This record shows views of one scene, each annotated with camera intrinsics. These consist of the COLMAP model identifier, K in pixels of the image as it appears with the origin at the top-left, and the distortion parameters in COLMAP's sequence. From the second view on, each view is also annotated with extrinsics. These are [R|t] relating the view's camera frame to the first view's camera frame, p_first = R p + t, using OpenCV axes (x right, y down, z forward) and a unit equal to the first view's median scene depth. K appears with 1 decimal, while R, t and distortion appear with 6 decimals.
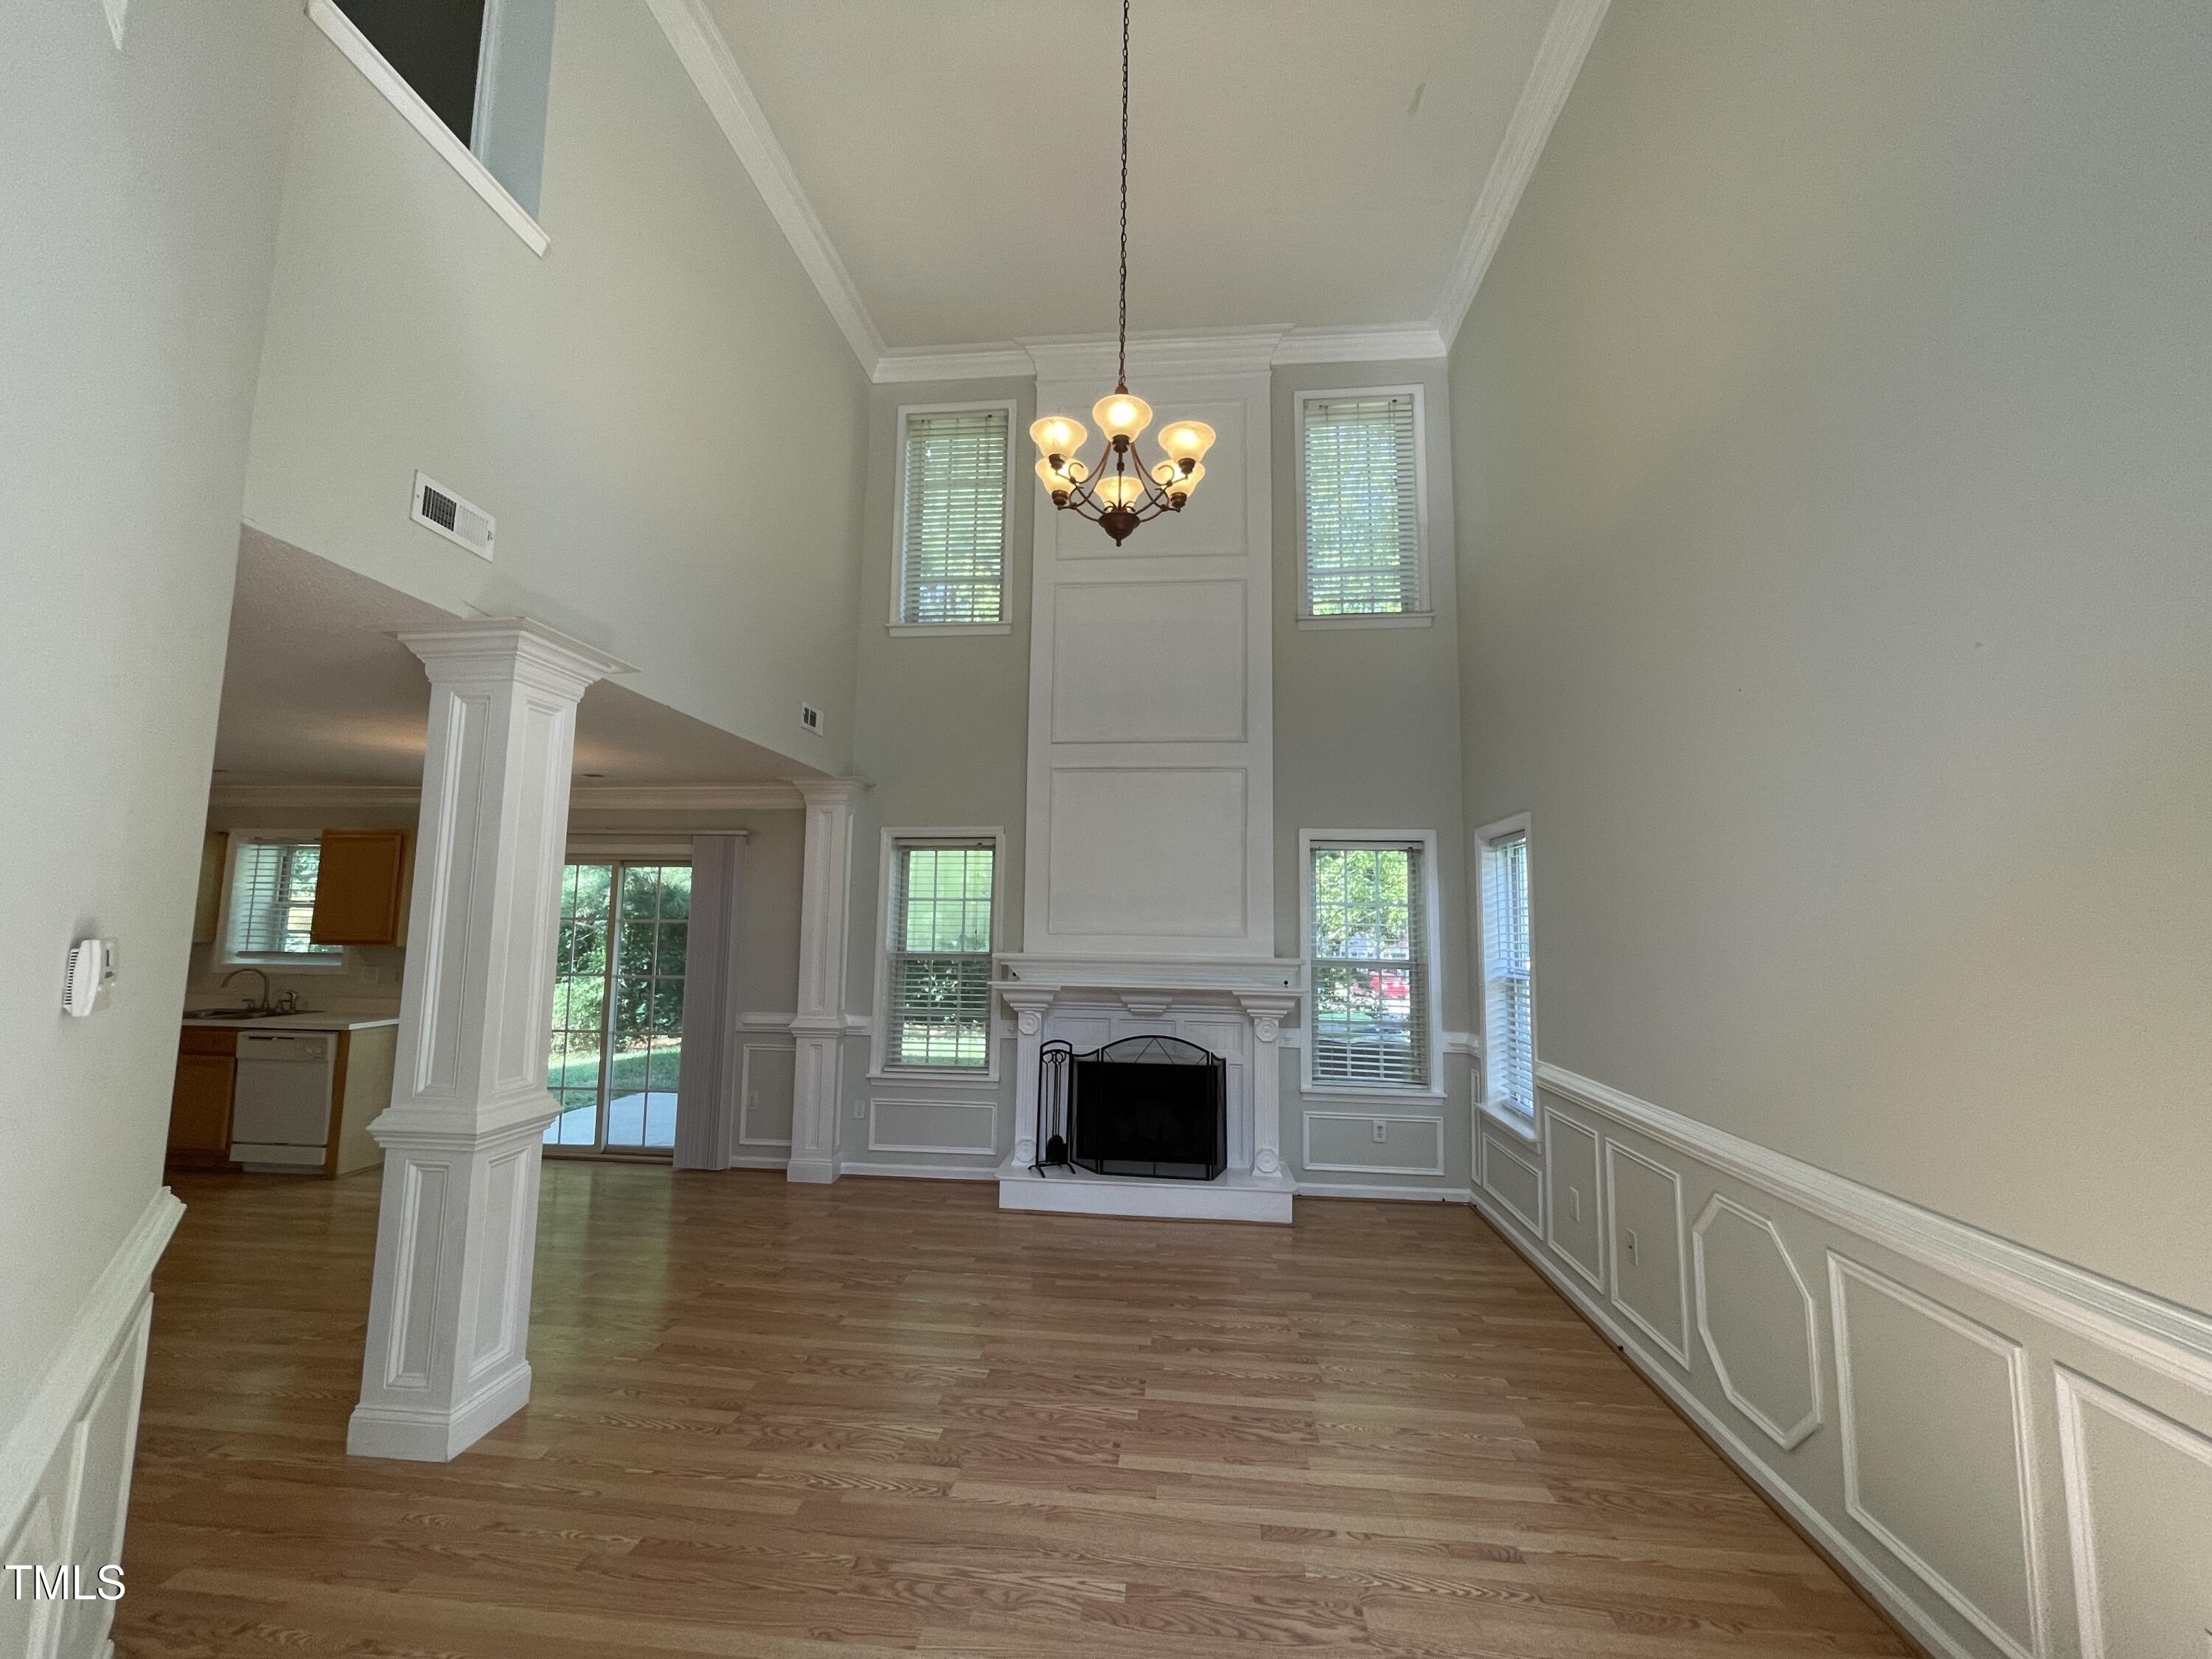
lens RADIAL K [[898.5, 0, 1096.4], [0, 898.5, 822.3], [0, 0, 1]] dist [-0.002813, 0.000408]
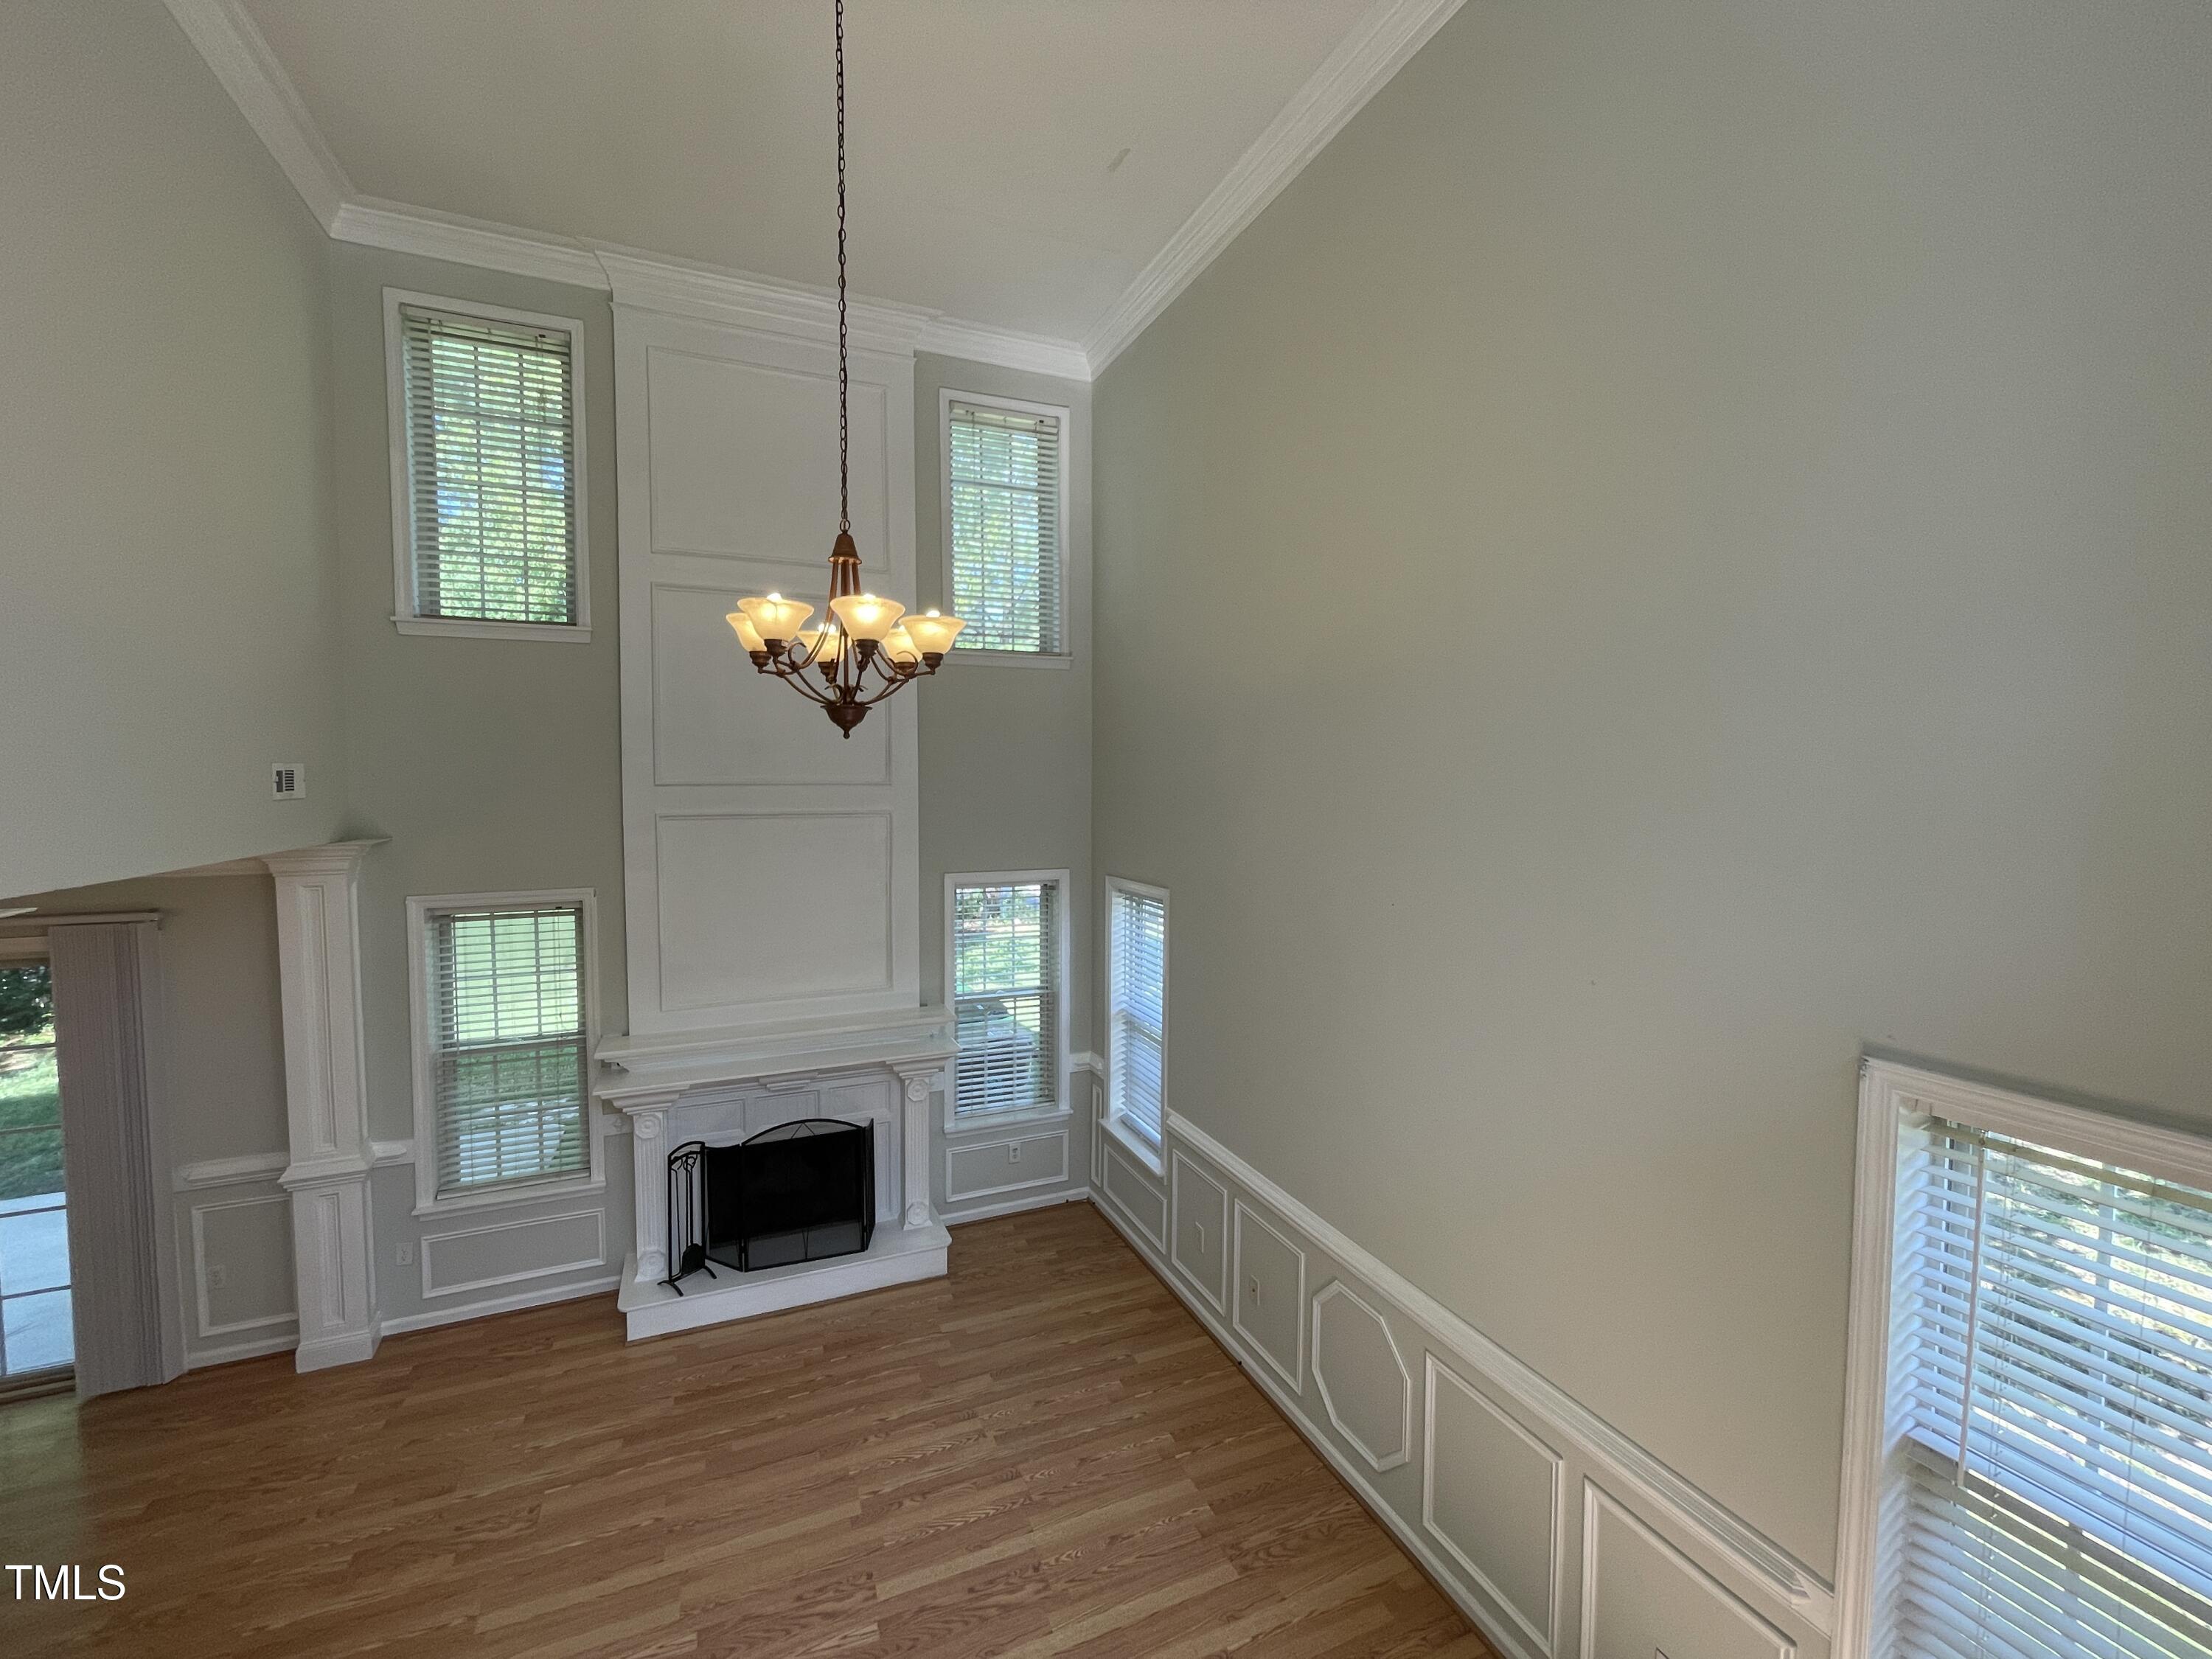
lens RADIAL K [[898.5, 0, 1096.4], [0, 898.5, 822.3], [0, 0, 1]] dist [-0.002813, 0.000408]
pose [[0.873322, -0.038723, 0.485602, -0.108816], [-0.043308, 0.986717, 0.156570, -0.223202], [-0.485214, -0.157766, 0.860045, 0.091817]]
